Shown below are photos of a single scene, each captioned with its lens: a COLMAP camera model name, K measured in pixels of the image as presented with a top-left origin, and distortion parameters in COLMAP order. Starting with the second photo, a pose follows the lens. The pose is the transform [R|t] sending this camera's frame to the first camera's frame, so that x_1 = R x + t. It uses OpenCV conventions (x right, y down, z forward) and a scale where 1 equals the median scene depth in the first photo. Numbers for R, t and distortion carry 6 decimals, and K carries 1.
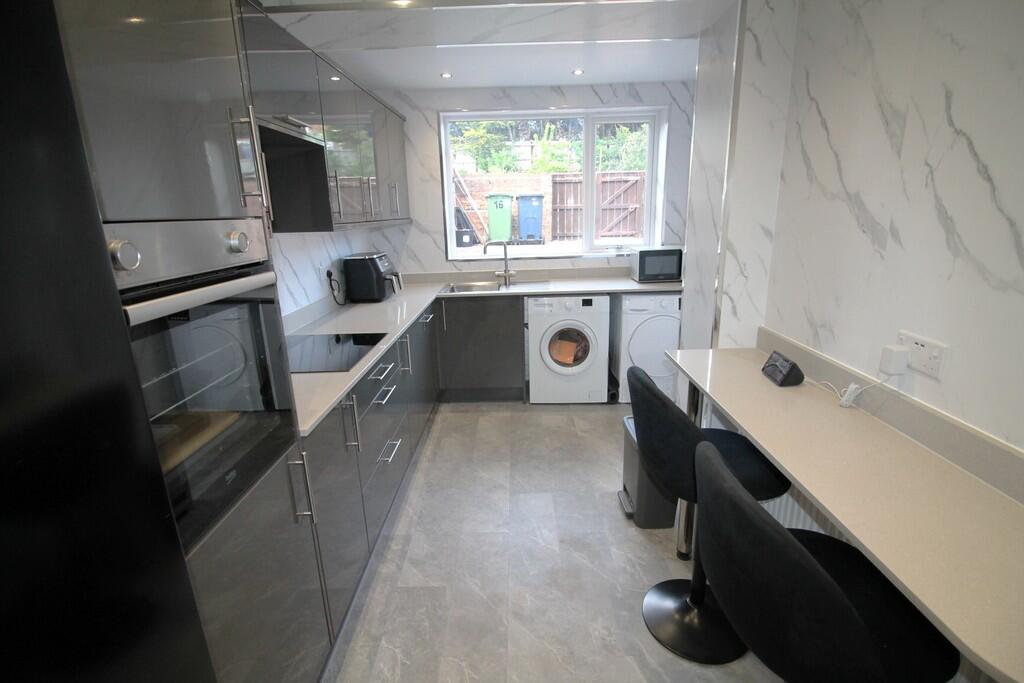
lens RADIAL K [[489.2, 0, 513.1], [0, 489.2, 343.8], [0, 0, 1]] dist [0.000257, 0.000026]
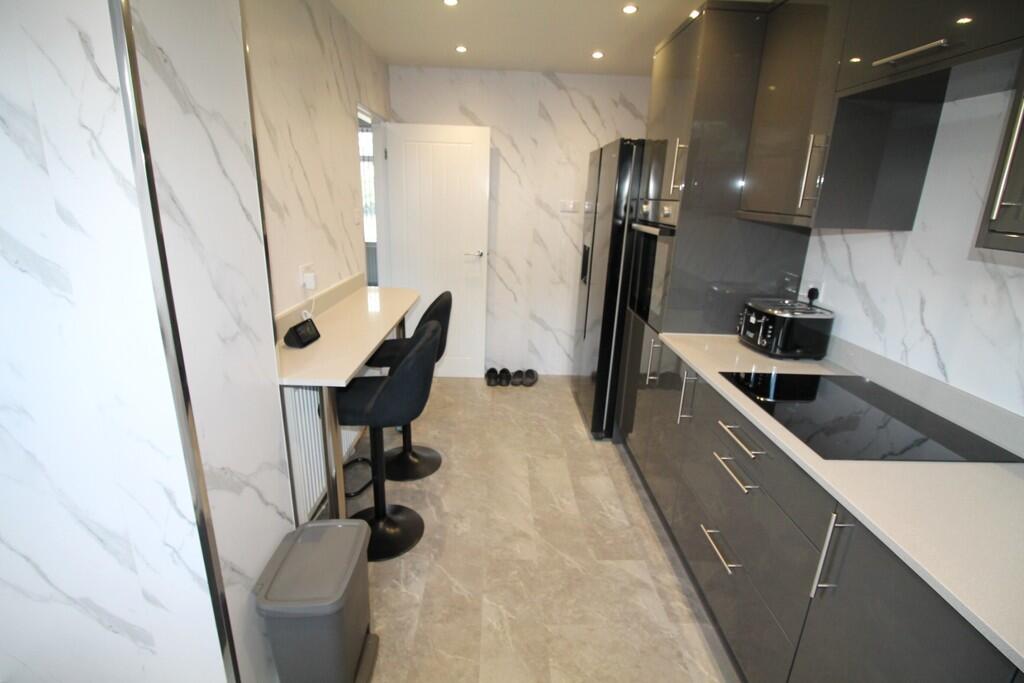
lens RADIAL K [[489.2, 0, 511.5], [0, 489.2, 340.6], [0, 0, 1]] dist [0.000257, 0.000026]
pose [[-0.999658, -0.000573, -0.026136, 0.070270], [-0.014182, 0.851734, 0.523782, -0.428505], [0.021961, 0.523974, -0.851451, 1.576378]]
